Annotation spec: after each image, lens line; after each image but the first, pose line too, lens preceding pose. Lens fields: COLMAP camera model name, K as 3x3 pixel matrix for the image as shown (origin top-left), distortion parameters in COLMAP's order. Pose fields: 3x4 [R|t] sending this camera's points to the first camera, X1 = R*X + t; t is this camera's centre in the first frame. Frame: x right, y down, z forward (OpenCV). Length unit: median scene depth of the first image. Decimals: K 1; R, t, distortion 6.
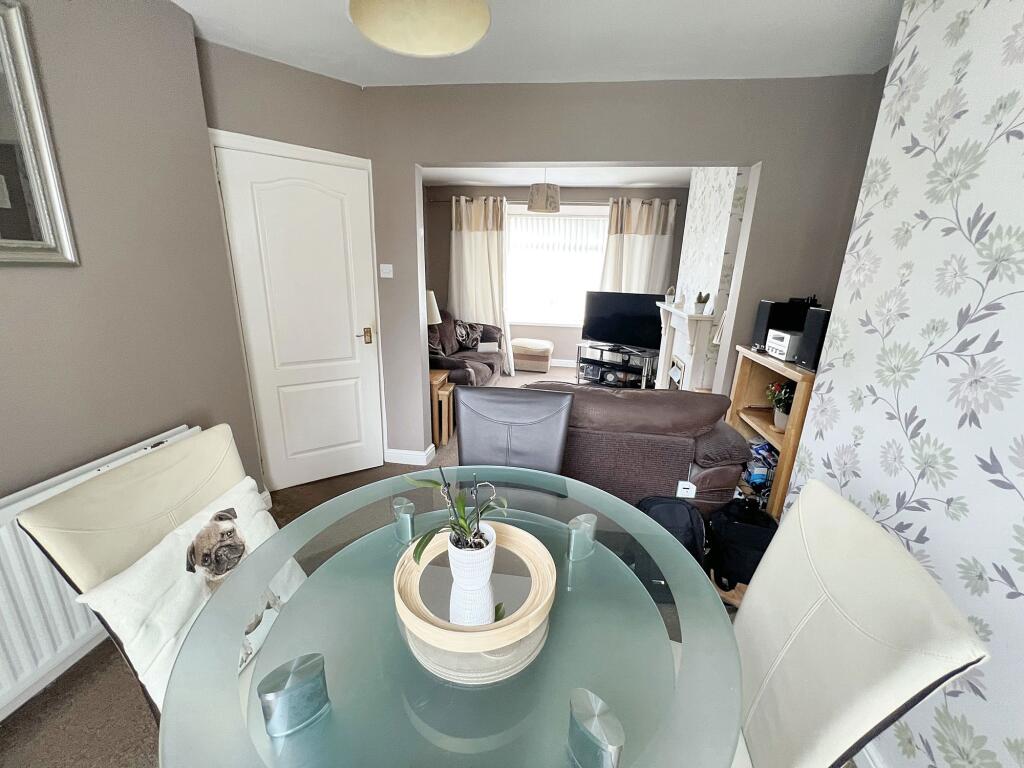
lens RADIAL K [[415.2, 0, 510.6], [0, 415.2, 385.2], [0, 0, 1]] dist [0.004767, 0.001212]
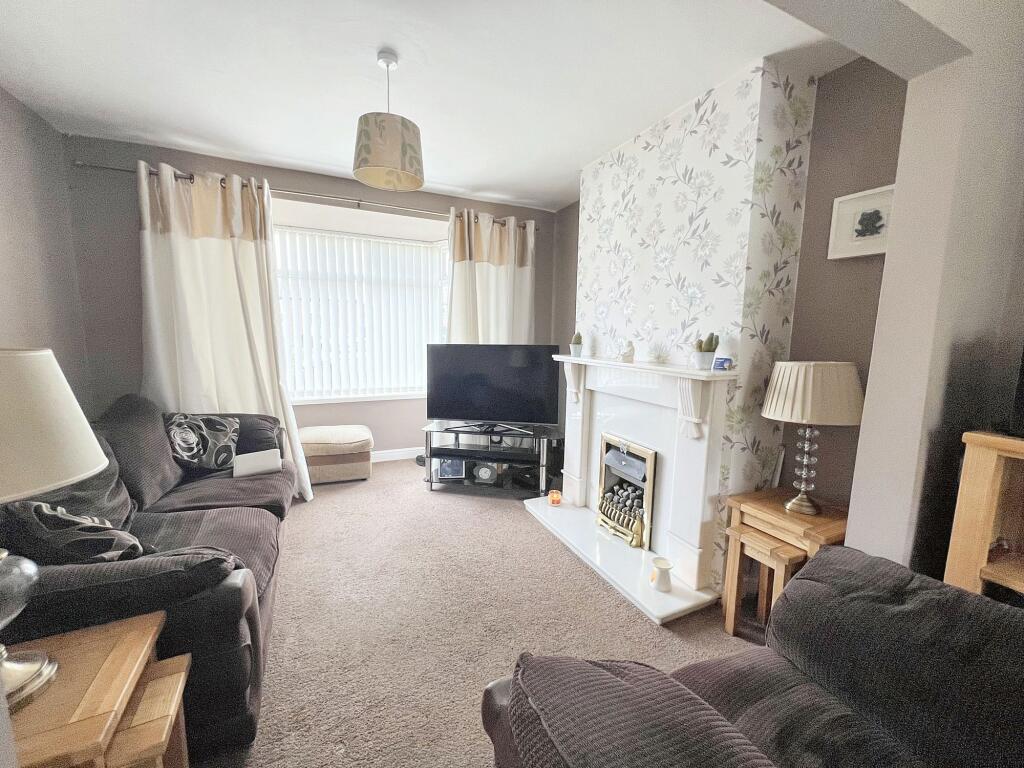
lens RADIAL K [[415.2, 0, 511.8], [0, 415.2, 383.3], [0, 0, 1]] dist [0.004767, 0.001212]
pose [[0.839126, -0.080588, 0.537935, -0.057852], [0.154984, 0.983393, -0.094438, -0.087271], [-0.521391, 0.162616, 0.837680, 0.406689]]
